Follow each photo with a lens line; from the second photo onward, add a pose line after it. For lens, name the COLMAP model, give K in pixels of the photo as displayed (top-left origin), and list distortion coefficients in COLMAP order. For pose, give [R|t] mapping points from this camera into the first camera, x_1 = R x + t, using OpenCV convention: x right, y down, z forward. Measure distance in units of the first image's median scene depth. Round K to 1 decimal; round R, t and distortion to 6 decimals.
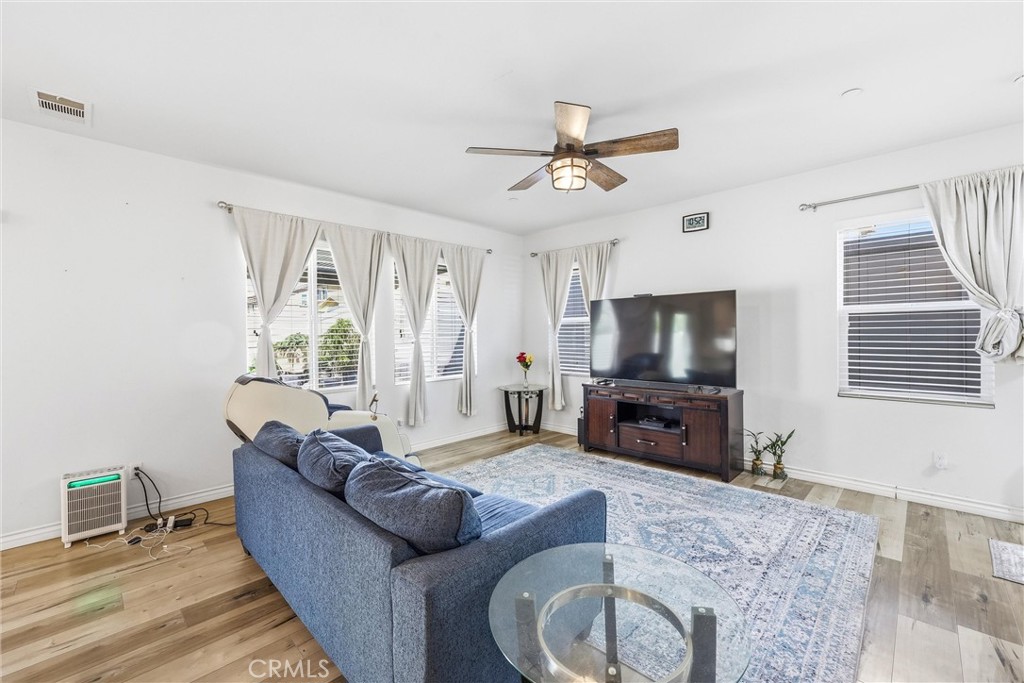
lens RADIAL K [[421.6, 0, 513.6], [0, 421.6, 330.7], [0, 0, 1]] dist [-0.000155, -0.000176]
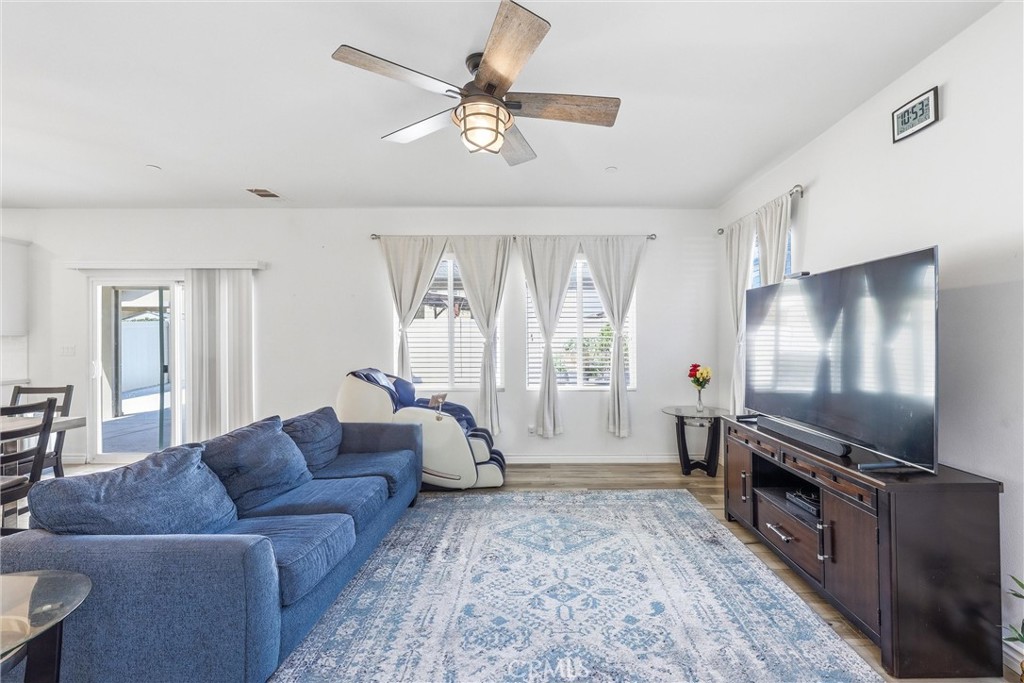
lens RADIAL K [[430.6, 0, 543.1], [0, 430.6, 327.5], [0, 0, 1]] dist [-0.001140, -0.000117]
pose [[0.703334, -0.006545, -0.710829, 0.547623], [-0.004159, 0.999903, -0.013322, -0.002965], [0.710847, 0.012326, 0.703238, 0.390920]]
